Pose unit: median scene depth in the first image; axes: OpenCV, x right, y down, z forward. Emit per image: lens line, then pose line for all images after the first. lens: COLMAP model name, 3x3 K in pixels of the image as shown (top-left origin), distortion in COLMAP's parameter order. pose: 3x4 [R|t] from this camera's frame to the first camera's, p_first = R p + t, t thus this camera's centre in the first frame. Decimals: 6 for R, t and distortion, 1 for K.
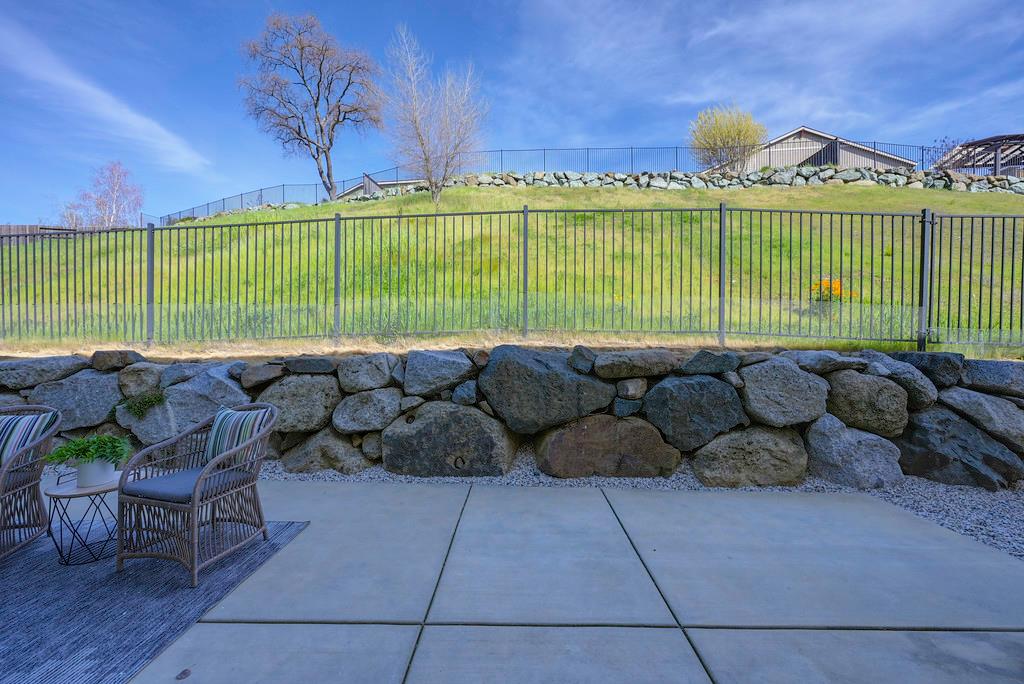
lens RADIAL K [[400.0, 0, 512.0], [0, 400.0, 342.0], [0, 0, 1]] dist [0.000812, 0.000007]
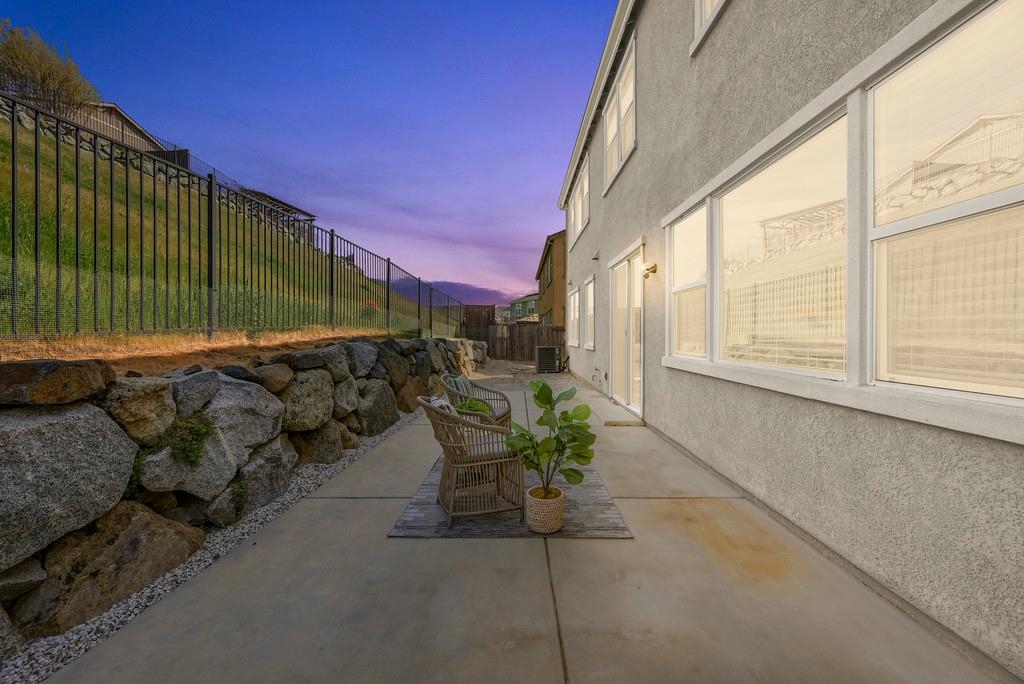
lens RADIAL K [[400.0, 0, 512.0], [0, 400.0, 342.0], [0, 0, 1]] dist [0.000812, 0.000007]
pose [[0.009890, -0.028729, 0.999538, -1.509769], [0.010913, 0.999531, 0.028621, -0.011983], [-0.999892, 0.010624, 0.010199, 0.484000]]
